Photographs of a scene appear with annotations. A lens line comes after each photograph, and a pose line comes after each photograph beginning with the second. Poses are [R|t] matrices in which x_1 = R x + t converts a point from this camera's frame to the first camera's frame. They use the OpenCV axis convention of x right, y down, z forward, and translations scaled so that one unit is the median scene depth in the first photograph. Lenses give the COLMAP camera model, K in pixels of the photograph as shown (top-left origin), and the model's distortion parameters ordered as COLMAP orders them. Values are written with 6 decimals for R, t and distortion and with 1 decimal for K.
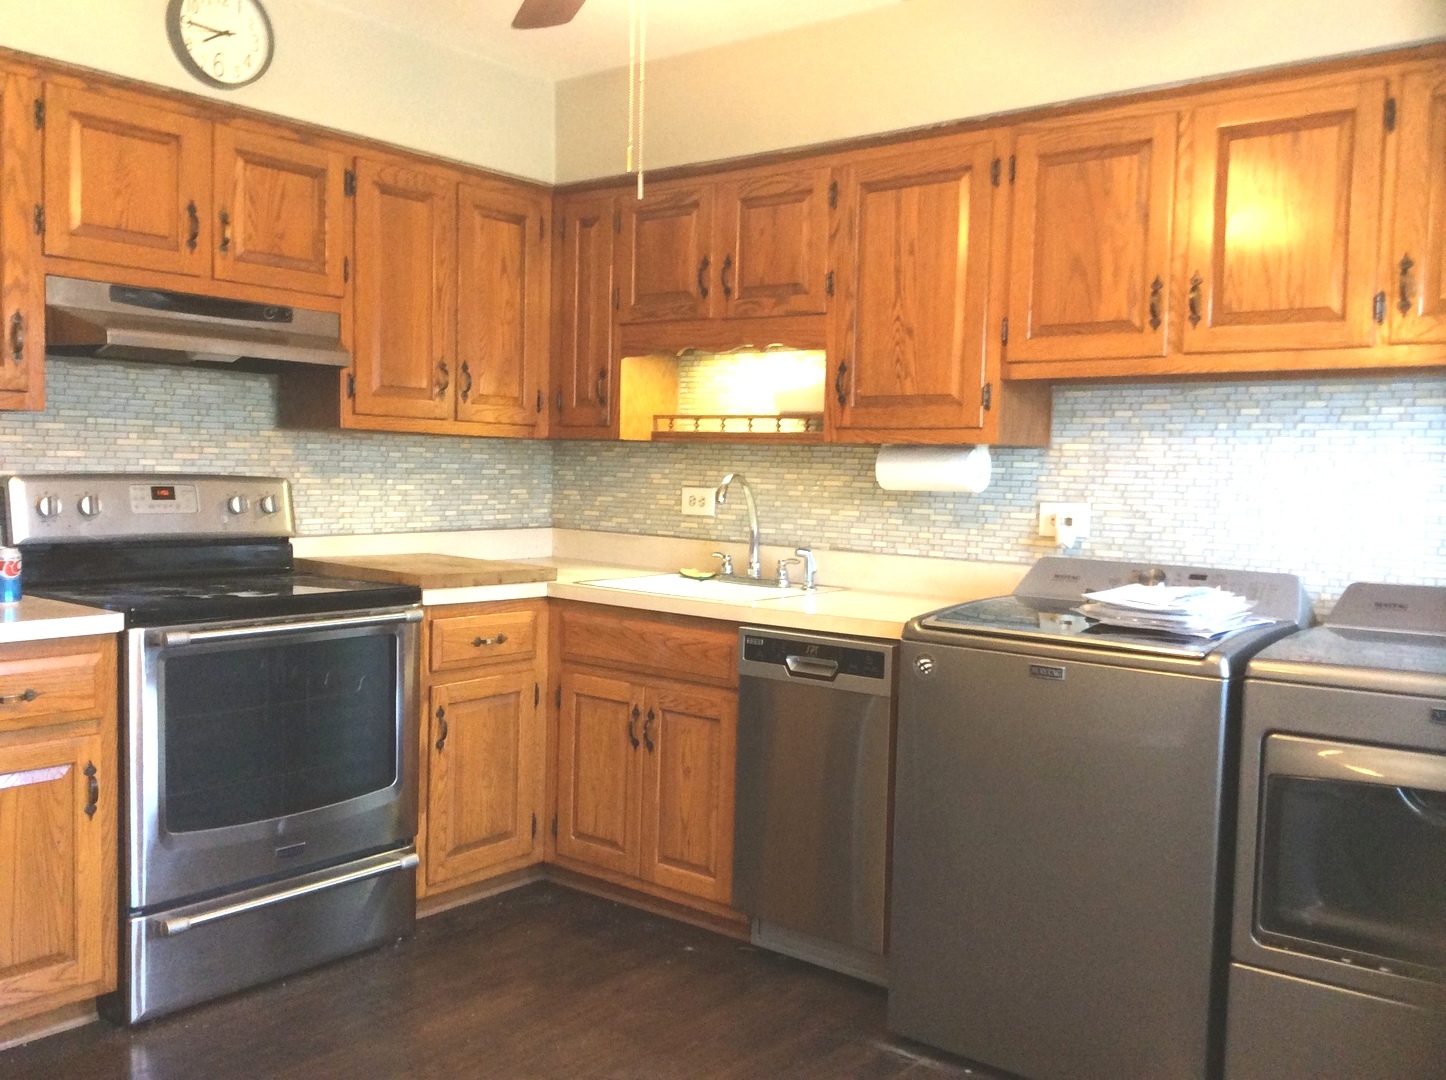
lens RADIAL K [[1290.9, 0, 712.9], [0, 1290.9, 538.5], [0, 0, 1]] dist [0.105397, -0.209622]
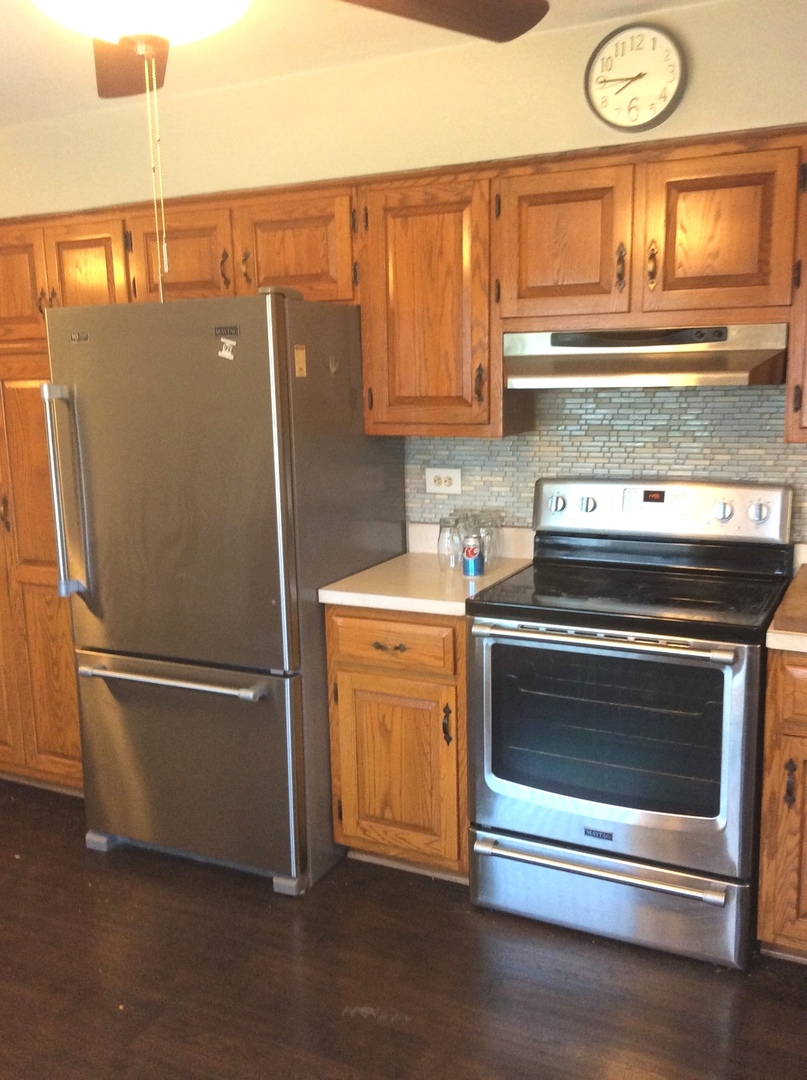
lens RADIAL K [[964.2, 0, 402.0], [0, 964.2, 546.4], [0, 0, 1]] dist [0.105397, -0.209622]
pose [[0.227863, 0.155637, -0.961174, 0.370767], [-0.025806, 0.987761, 0.153824, -0.118866], [0.973351, -0.010247, 0.229091, 0.584643]]
